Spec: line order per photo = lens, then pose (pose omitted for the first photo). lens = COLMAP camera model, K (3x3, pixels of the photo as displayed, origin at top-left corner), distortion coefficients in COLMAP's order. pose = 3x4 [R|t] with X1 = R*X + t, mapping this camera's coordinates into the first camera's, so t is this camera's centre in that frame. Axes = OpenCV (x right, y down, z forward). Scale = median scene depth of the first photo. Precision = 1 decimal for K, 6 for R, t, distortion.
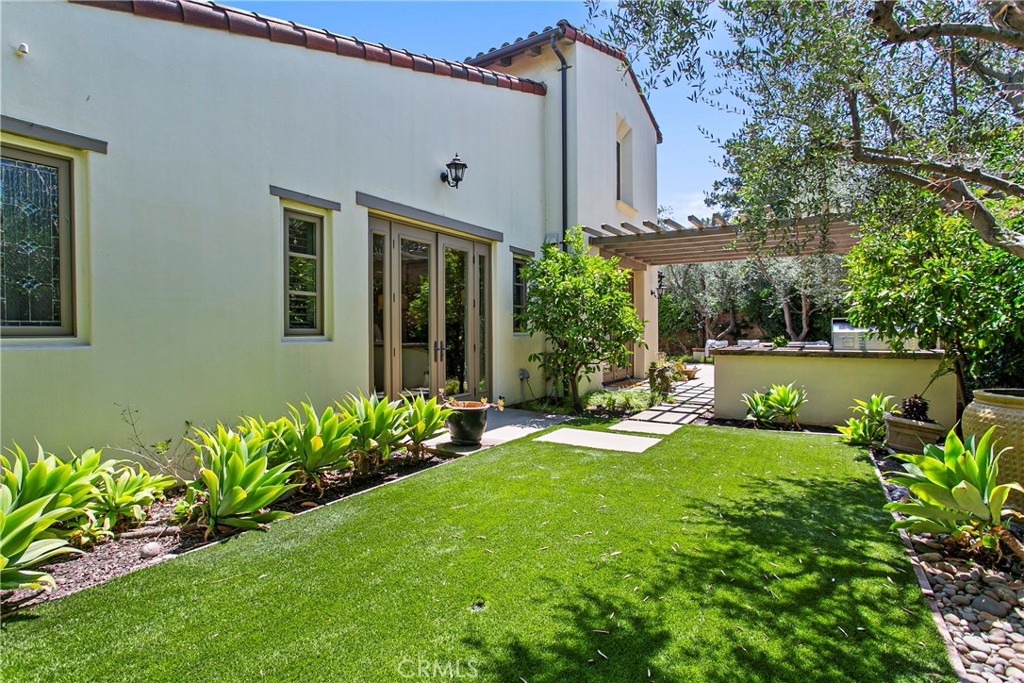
lens RADIAL K [[520.8, 0, 510.6], [0, 520.8, 340.2], [0, 0, 1]] dist [0.004890, -0.000300]
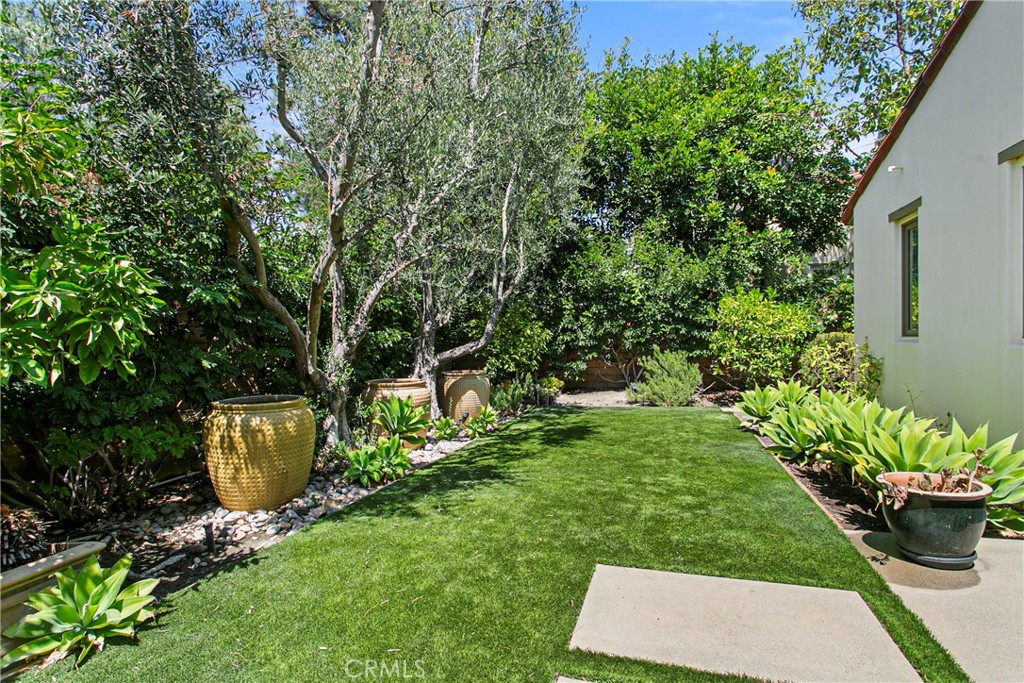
lens RADIAL K [[520.8, 0, 514.3], [0, 520.8, 342.8], [0, 0, 1]] dist [0.004890, -0.000300]
pose [[-0.968770, 0.029484, -0.246201, 0.671713], [0.026773, 0.999539, 0.014350, -0.036657], [0.246510, 0.007310, -0.969113, 2.211150]]
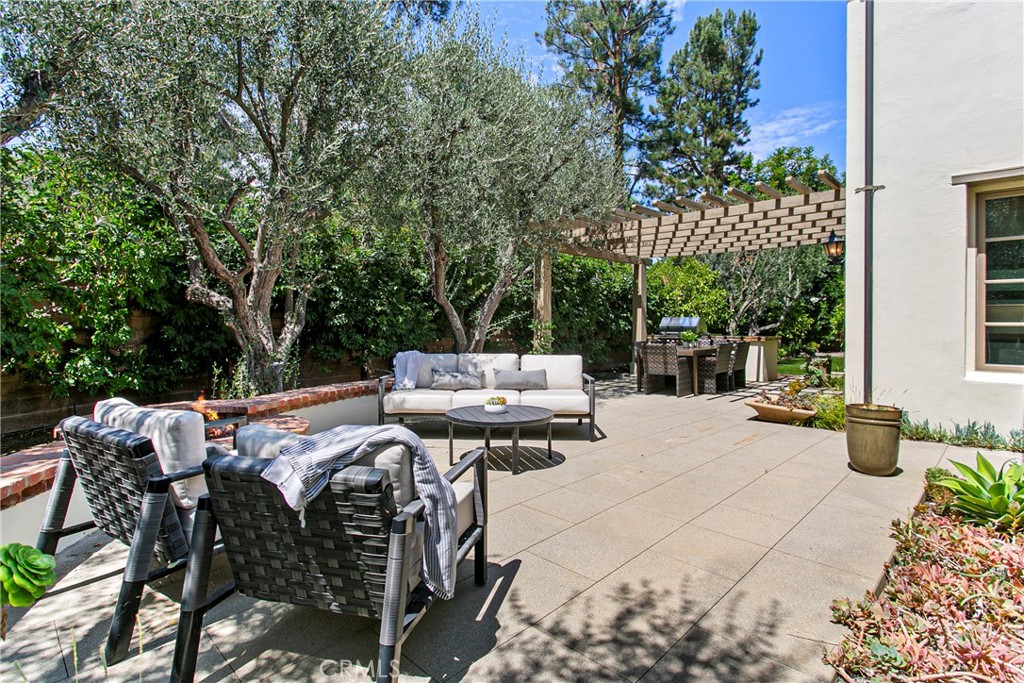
lens RADIAL K [[520.8, 0, 501.0], [0, 520.8, 321.4], [0, 0, 1]] dist [0.004890, -0.000300]
pose [[-0.973808, 0.005567, 0.227305, 1.290123], [0.006580, 0.999972, 0.003698, -0.056879], [-0.227278, 0.005096, -0.973817, 4.194542]]
